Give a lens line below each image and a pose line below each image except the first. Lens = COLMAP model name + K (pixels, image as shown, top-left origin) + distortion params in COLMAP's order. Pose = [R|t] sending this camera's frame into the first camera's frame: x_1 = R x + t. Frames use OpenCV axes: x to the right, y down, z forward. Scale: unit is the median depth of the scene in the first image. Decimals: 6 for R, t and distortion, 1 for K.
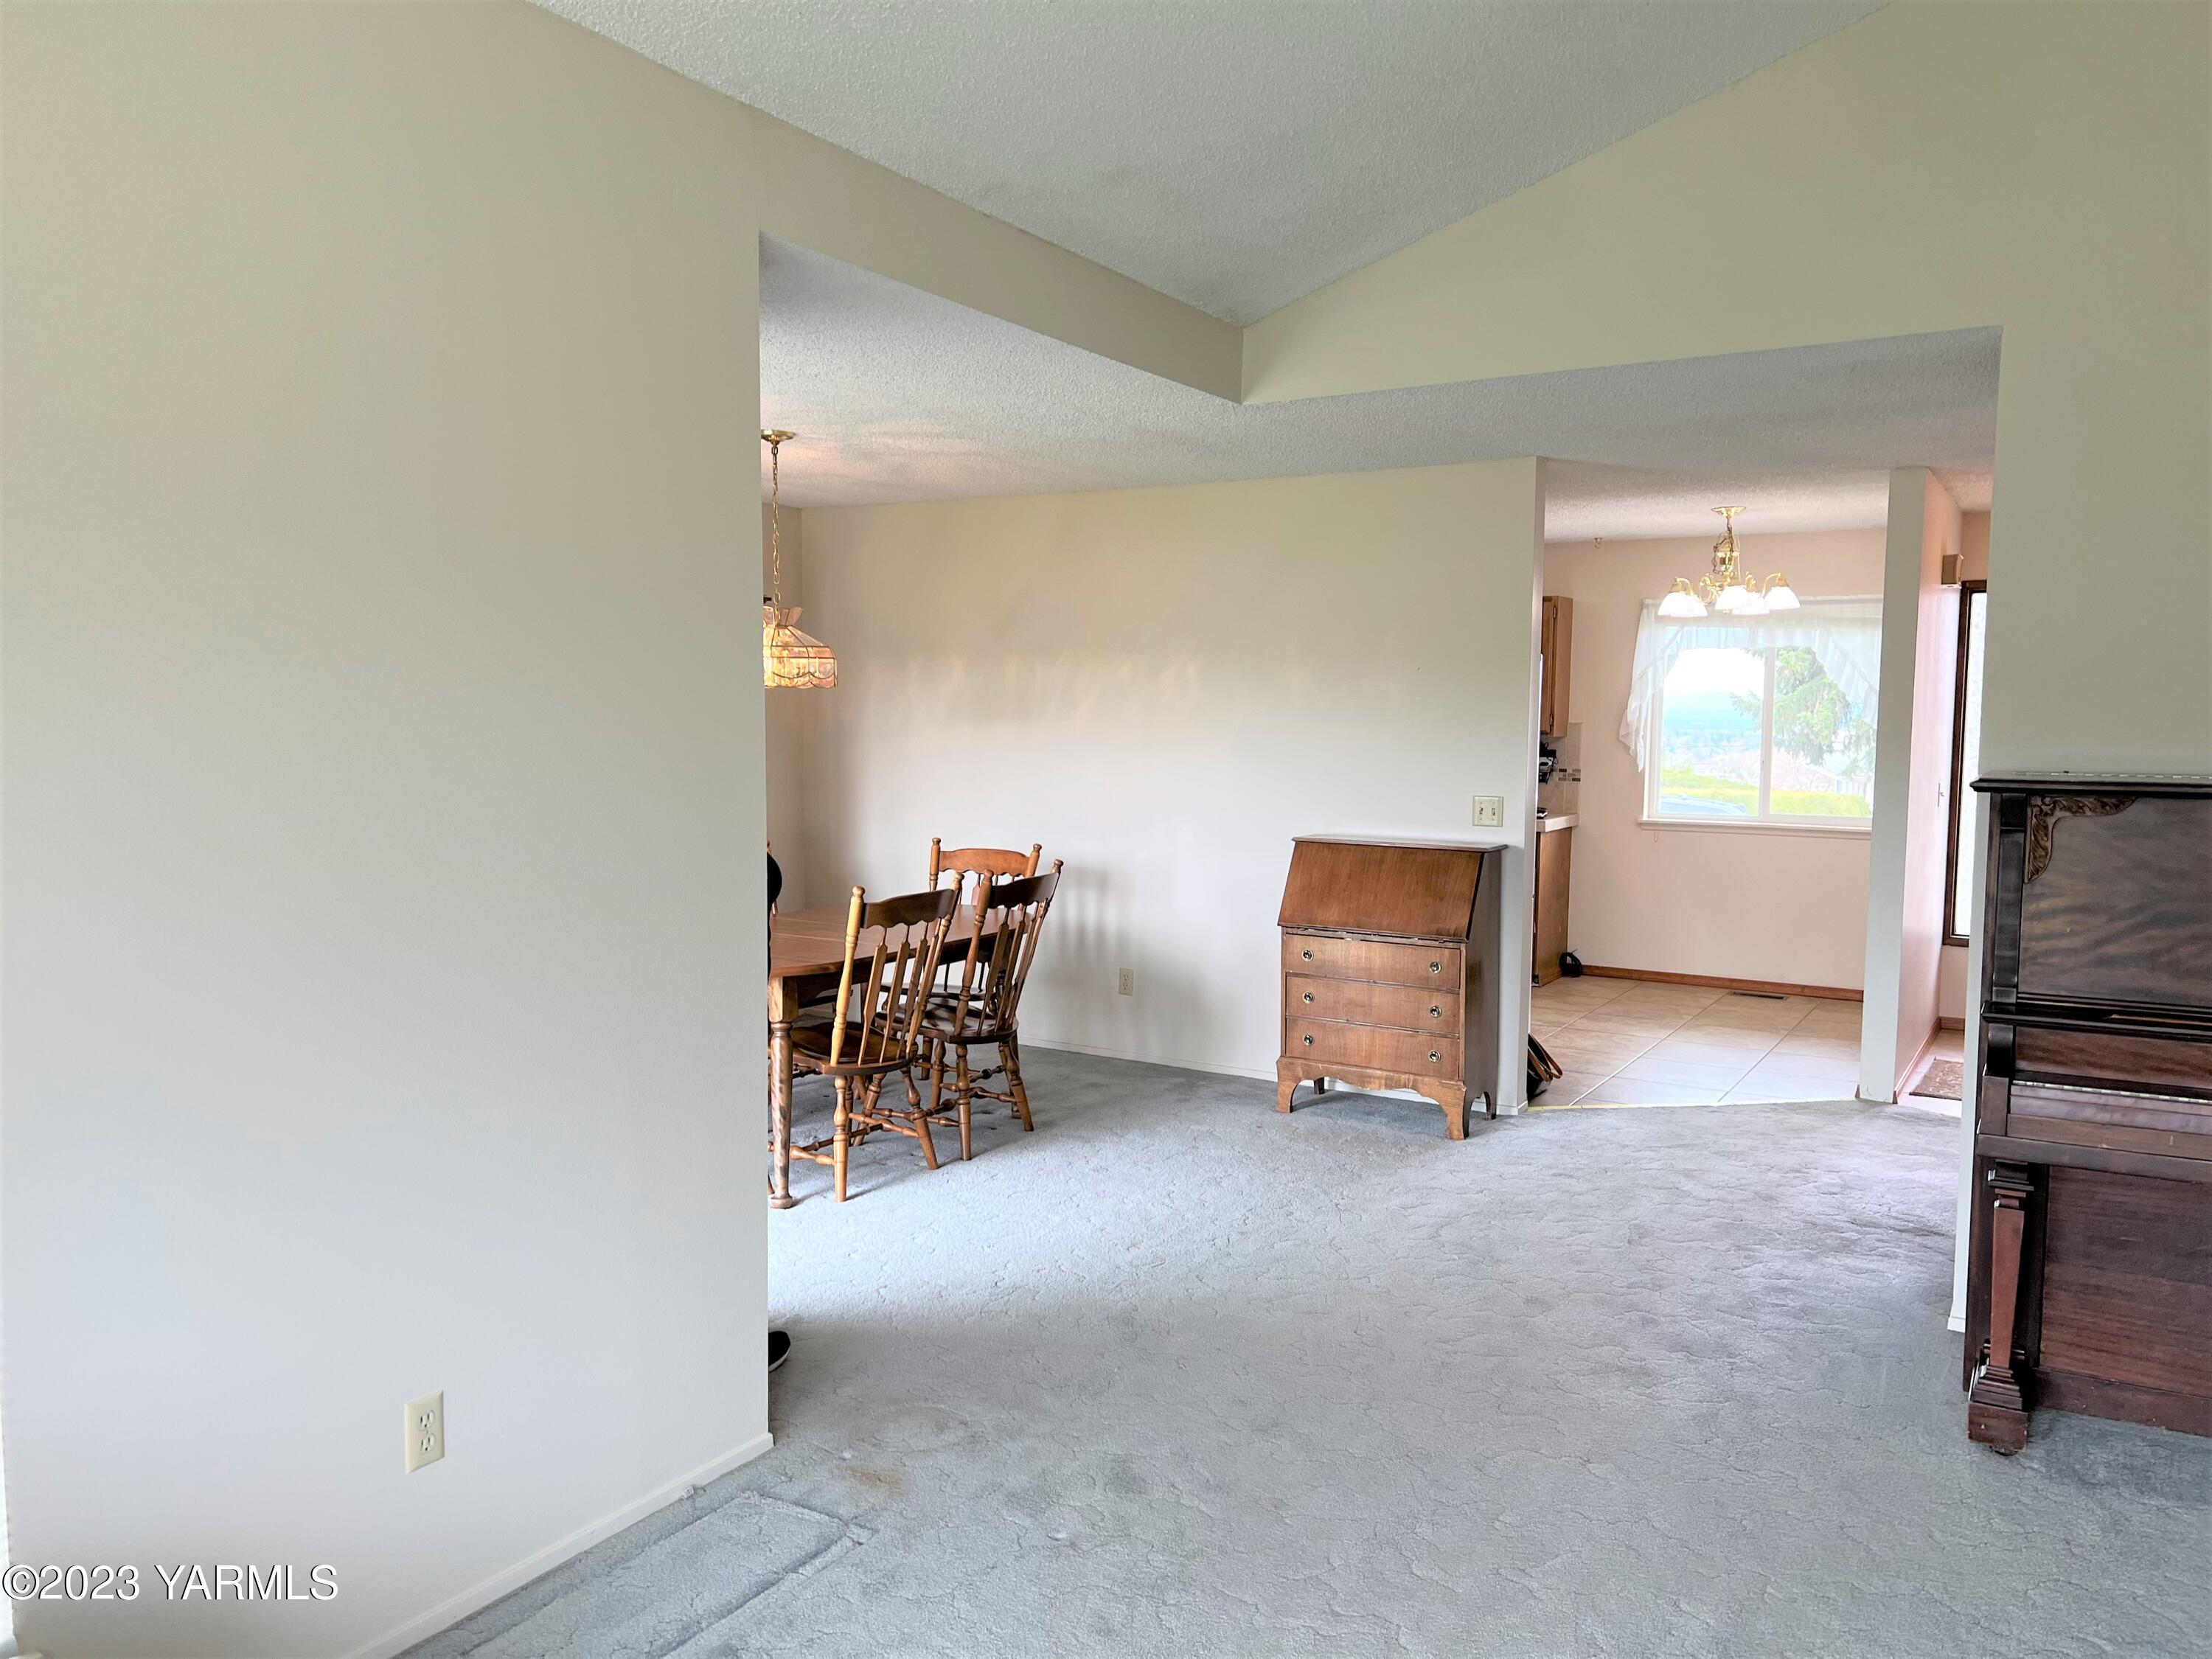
lens RADIAL K [[1650.7, 0, 1024.4], [0, 1650.7, 827.3], [0, 0, 1]] dist [0.057259, -0.070812]
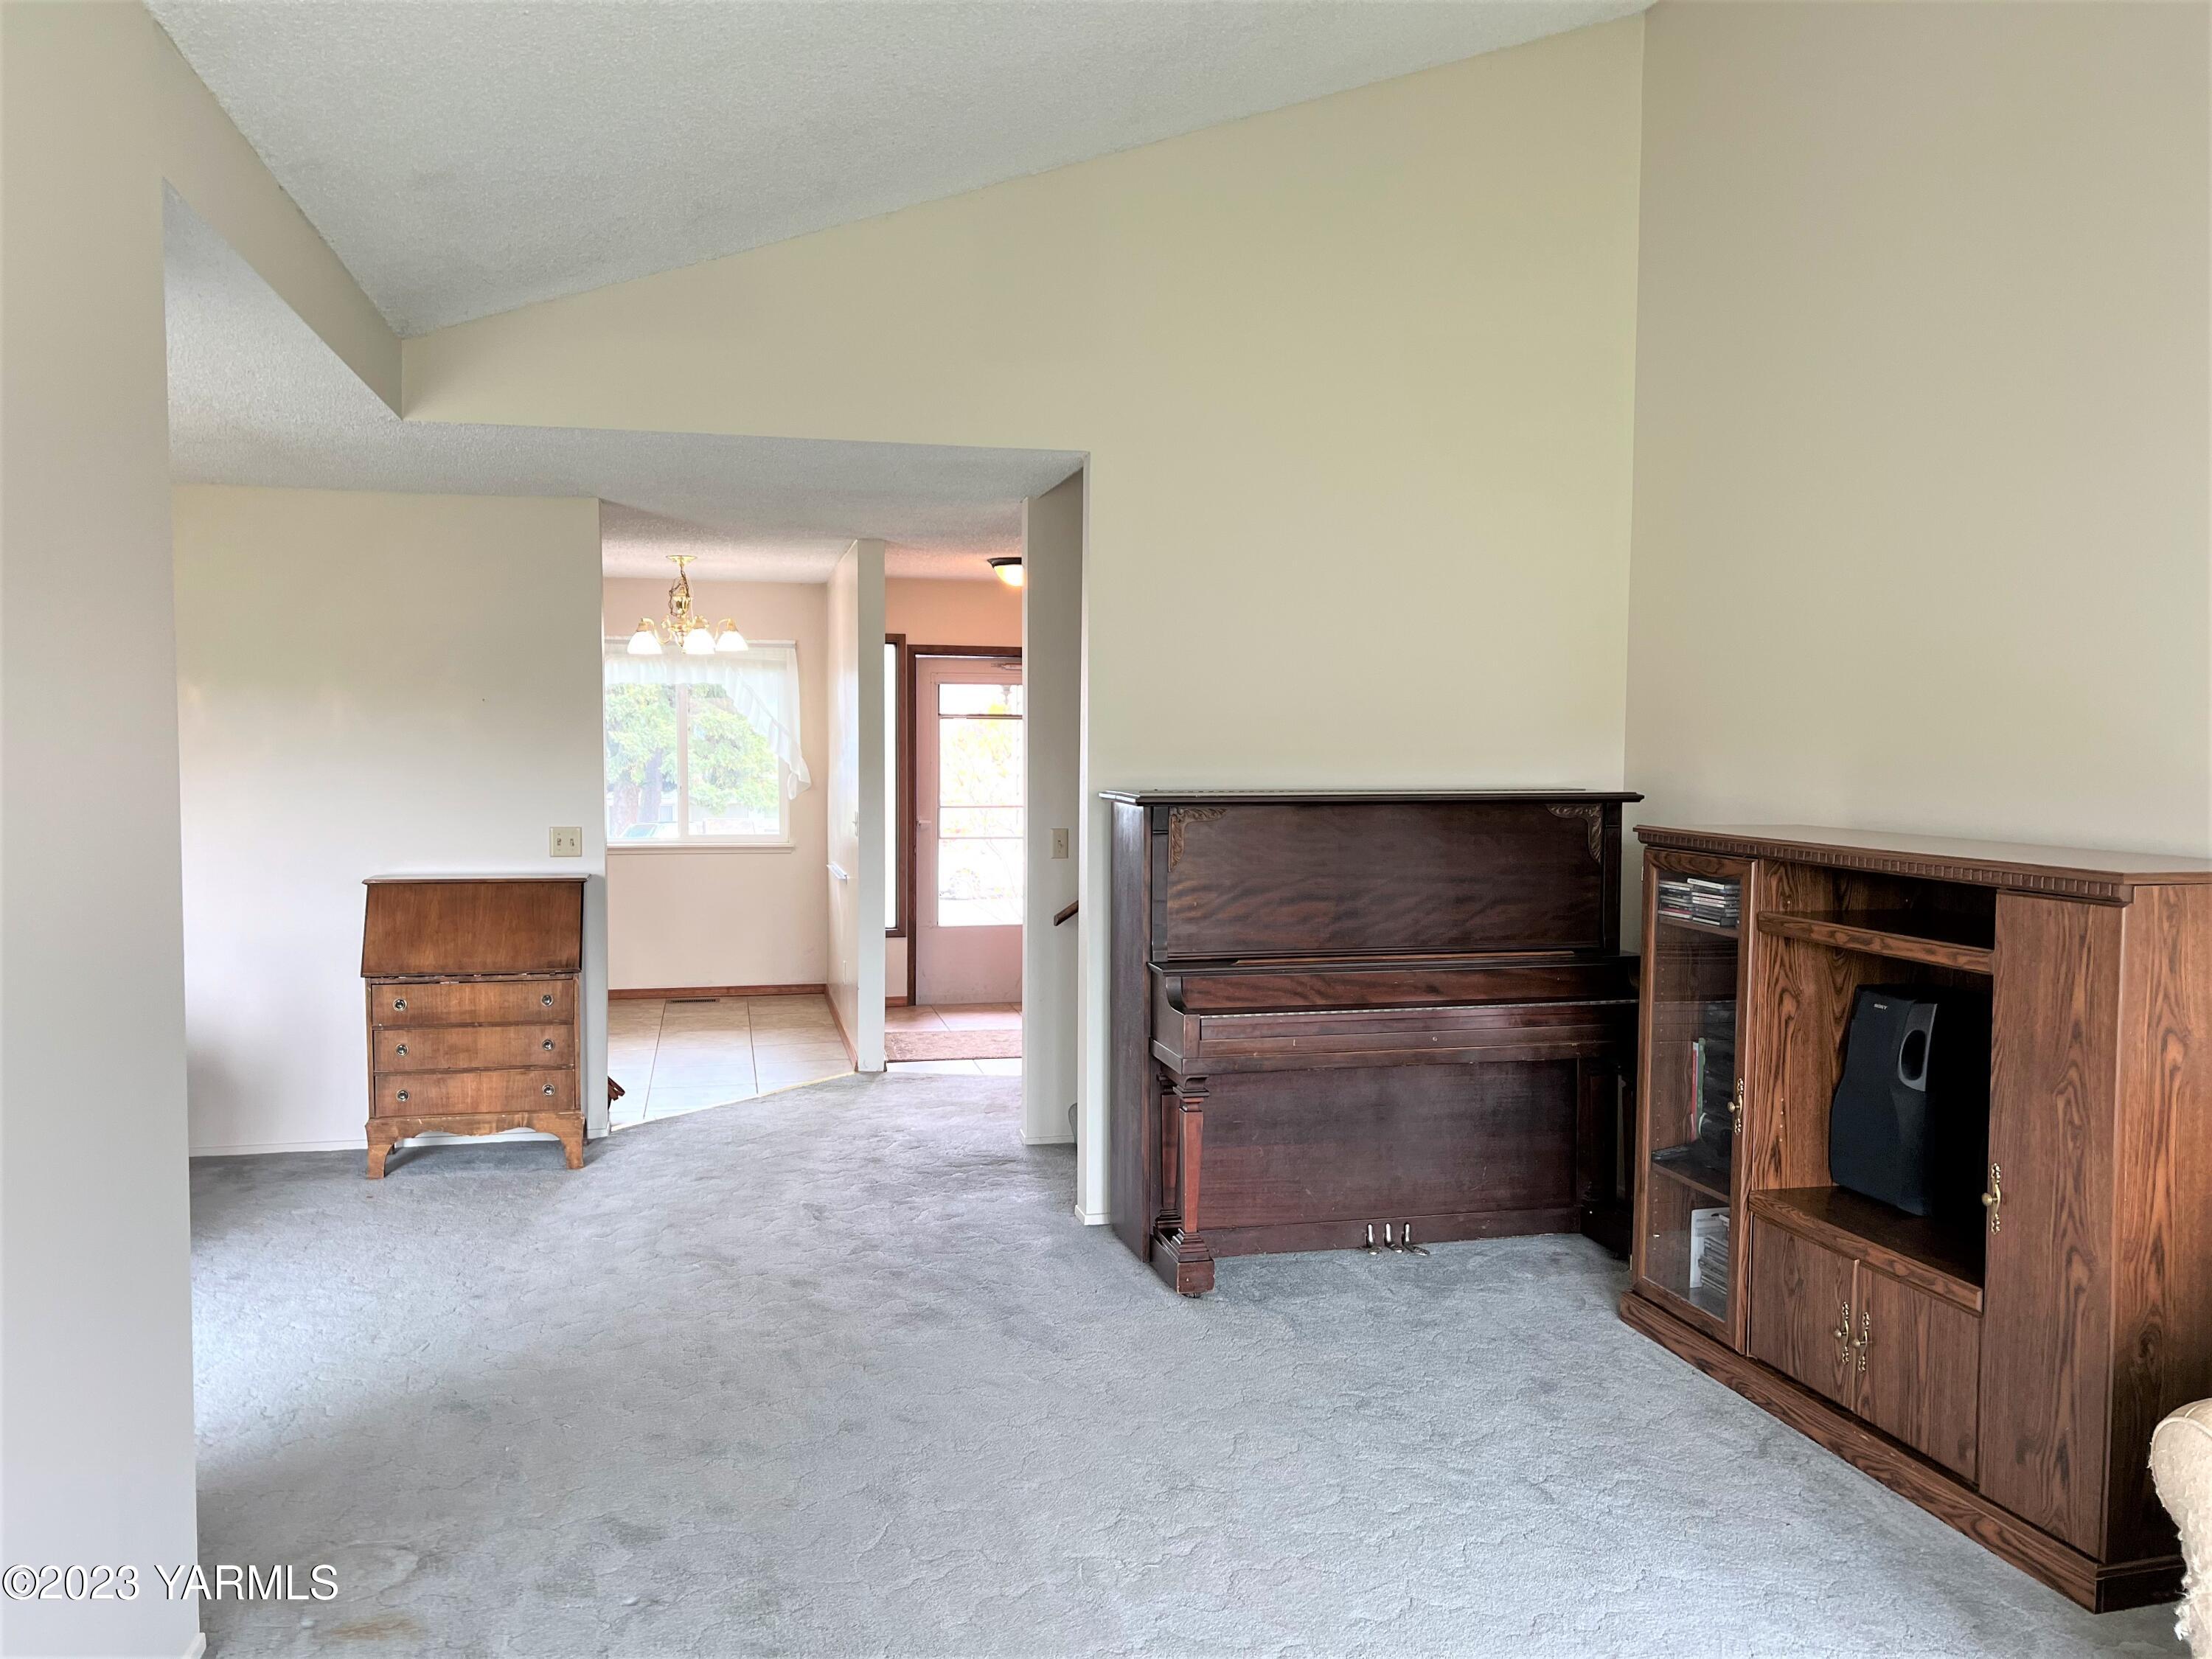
lens RADIAL K [[1650.7, 0, 1114.4], [0, 1650.7, 819.8], [0, 0, 1]] dist [0.057259, -0.070812]
pose [[0.711915, -0.038294, 0.701221, -0.223620], [0.053163, 0.998586, 0.000558, -0.007097], [-0.700250, 0.036882, 0.712944, 0.046926]]
